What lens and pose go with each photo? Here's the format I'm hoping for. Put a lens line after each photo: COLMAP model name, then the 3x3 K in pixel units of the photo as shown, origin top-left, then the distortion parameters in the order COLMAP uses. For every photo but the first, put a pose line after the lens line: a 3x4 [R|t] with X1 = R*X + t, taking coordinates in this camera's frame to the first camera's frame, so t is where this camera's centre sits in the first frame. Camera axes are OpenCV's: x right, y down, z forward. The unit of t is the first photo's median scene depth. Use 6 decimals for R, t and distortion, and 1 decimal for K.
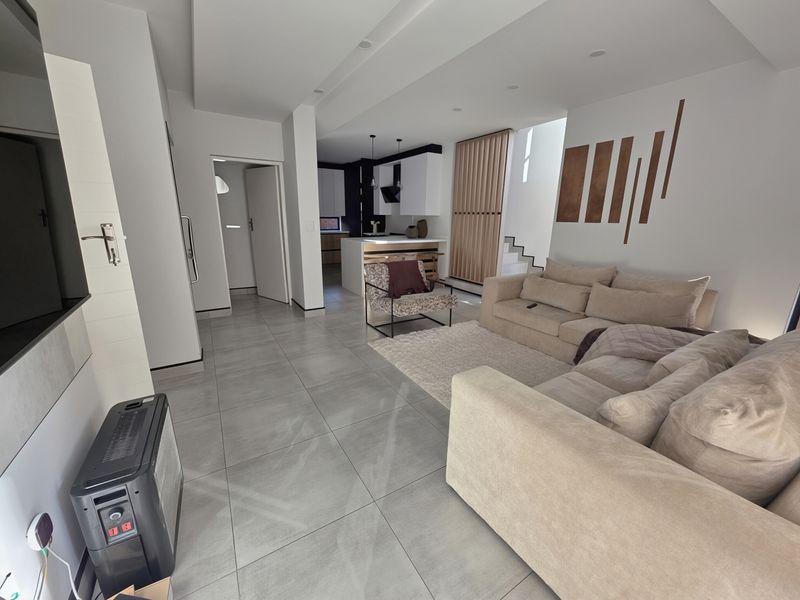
lens RADIAL K [[322.0, 0, 400.0], [0, 322.0, 300.0], [0, 0, 1]] dist [-0.001153, -0.000029]
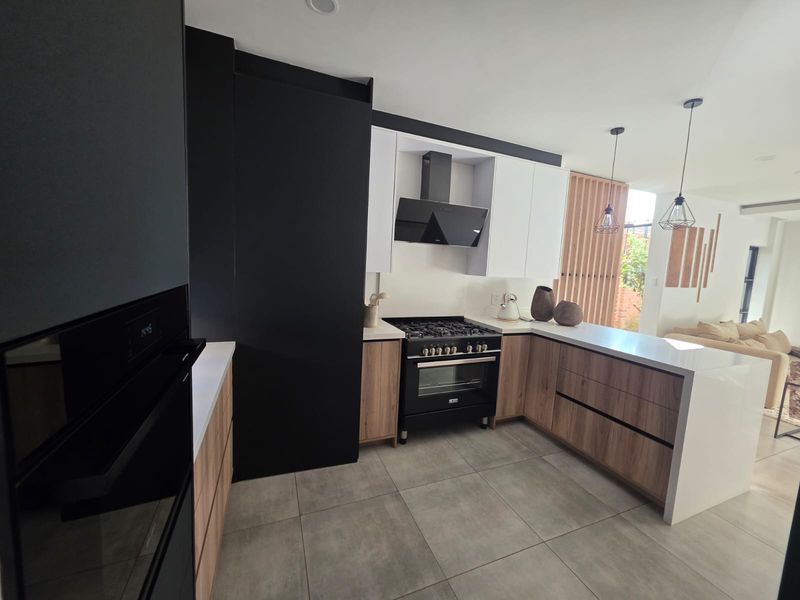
lens RADIAL K [[322.0, 0, 400.0], [0, 322.0, 300.0], [0, 0, 1]] dist [-0.001153, -0.000029]
pose [[0.162321, -0.111974, 0.980364, -0.822203], [0.202626, 0.976149, 0.077943, -0.526019], [-0.965709, 0.185996, 0.181138, 1.887859]]
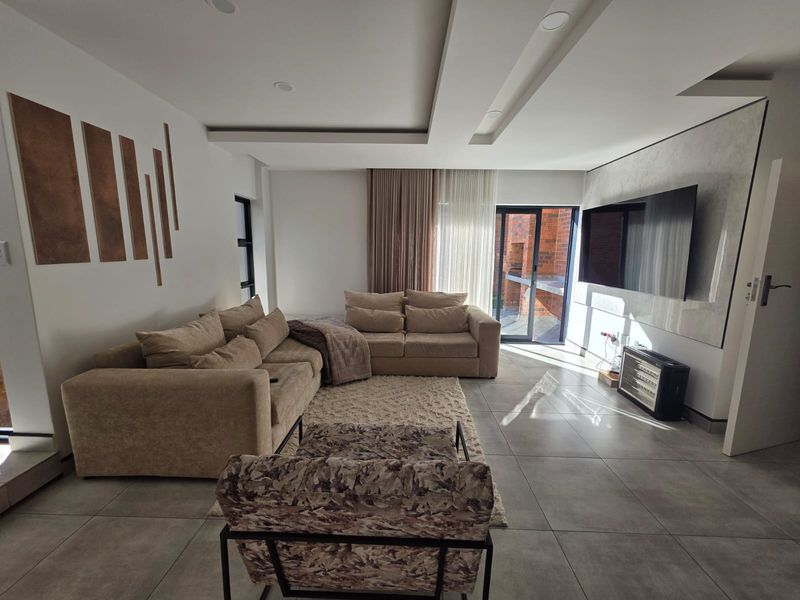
lens RADIAL K [[314.1, 0, 400.0], [0, 314.1, 300.0], [0, 0, 1]] dist [0.003957, -0.000058]
pose [[-0.837300, -0.115215, 0.534466, -0.166086], [0.109300, 0.922539, 0.370103, -0.339524], [-0.535707, 0.368304, -0.759848, 1.211670]]
